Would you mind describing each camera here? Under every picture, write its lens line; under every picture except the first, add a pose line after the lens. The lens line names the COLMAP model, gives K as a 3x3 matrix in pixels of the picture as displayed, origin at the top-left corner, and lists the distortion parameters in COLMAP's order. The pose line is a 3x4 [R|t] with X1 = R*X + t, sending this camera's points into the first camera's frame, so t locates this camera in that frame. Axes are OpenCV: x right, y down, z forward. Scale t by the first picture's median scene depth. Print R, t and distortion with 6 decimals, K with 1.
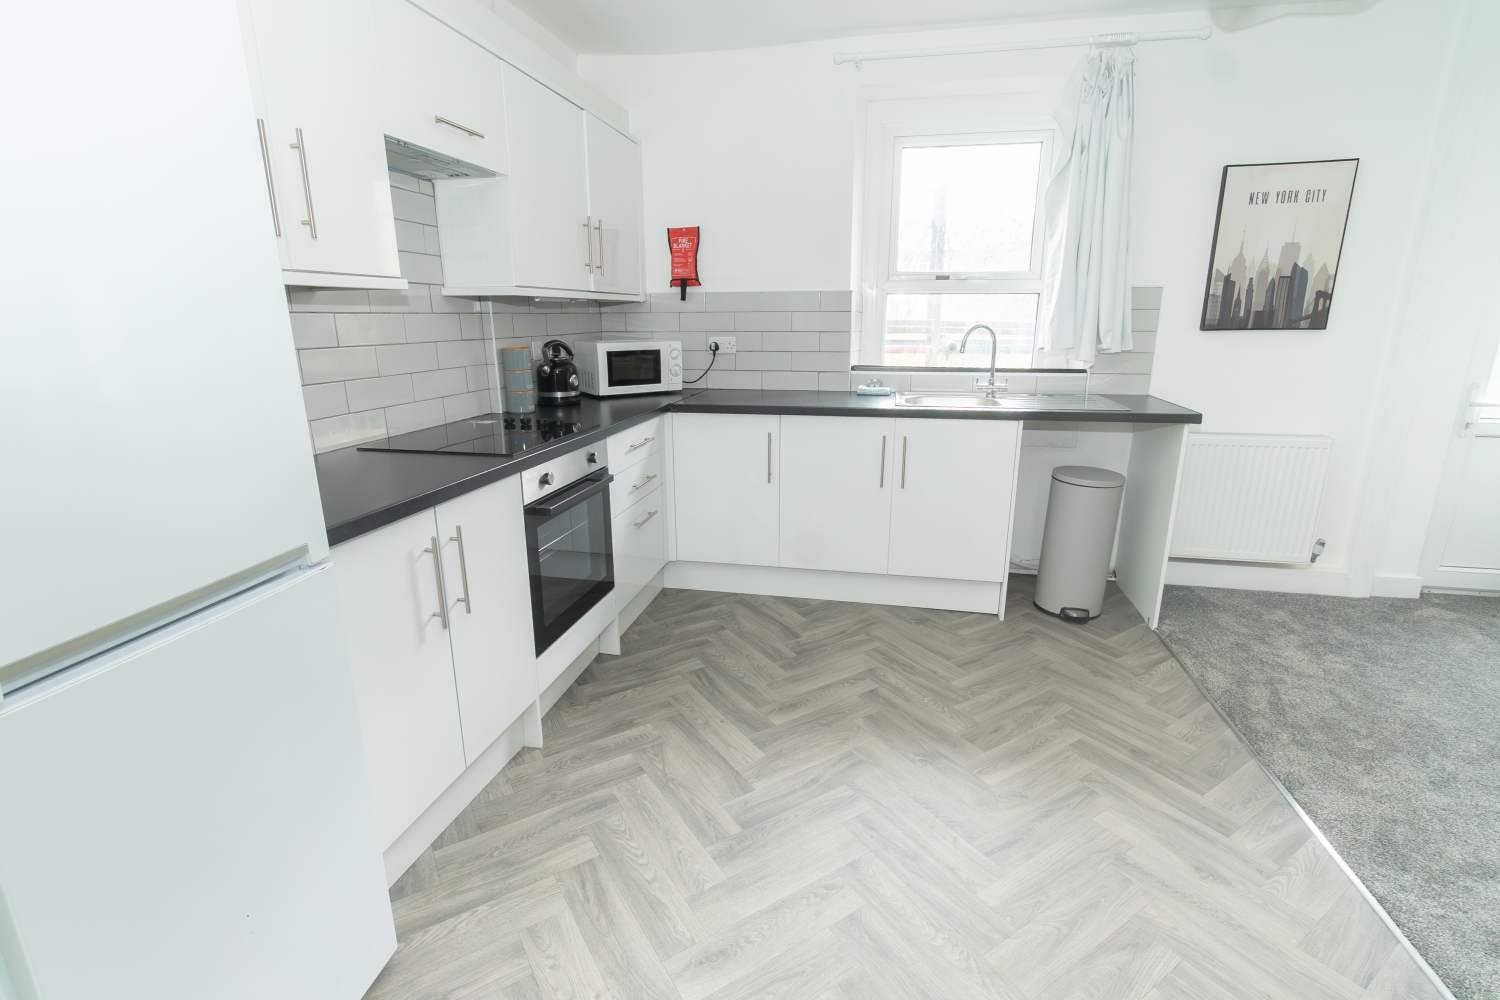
lens RADIAL K [[698.7, 0, 750.0], [0, 698.7, 500.0], [0, 0, 1]] dist [-0.013111, 0.000215]
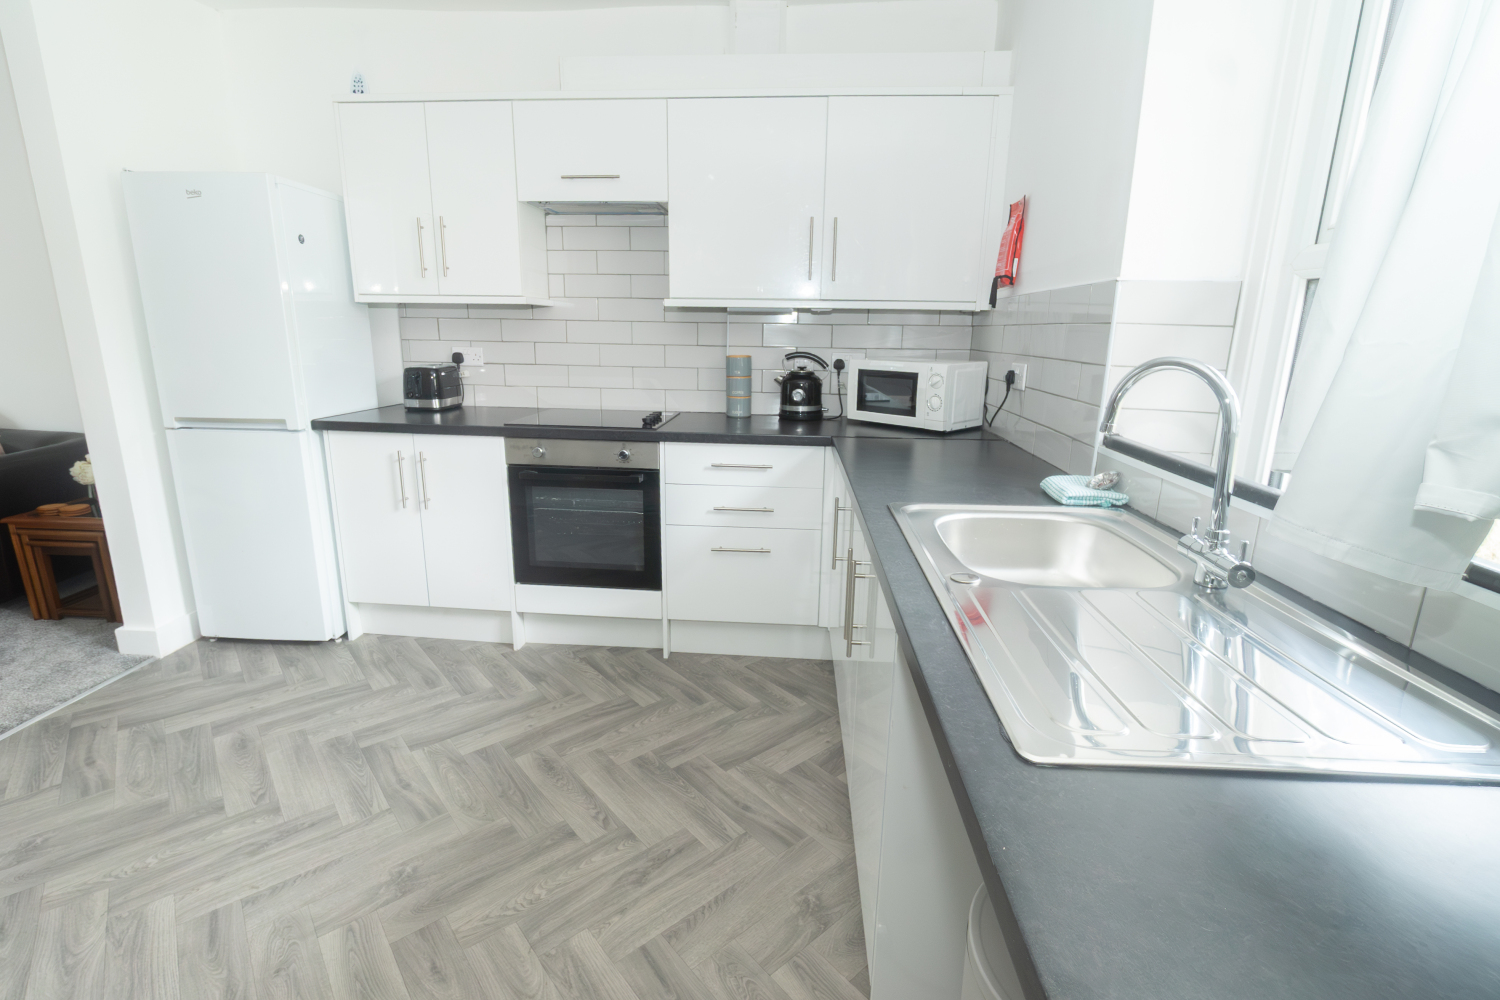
lens RADIAL K [[705.0, 0, 750.0], [0, 705.0, 500.0], [0, 0, 1]] dist [0.001631, -0.000415]
pose [[0.116042, 0.239122, -0.964031, 0.779052], [-0.266593, 0.942471, 0.201684, -0.240672], [0.956798, 0.233600, 0.173114, 0.915205]]
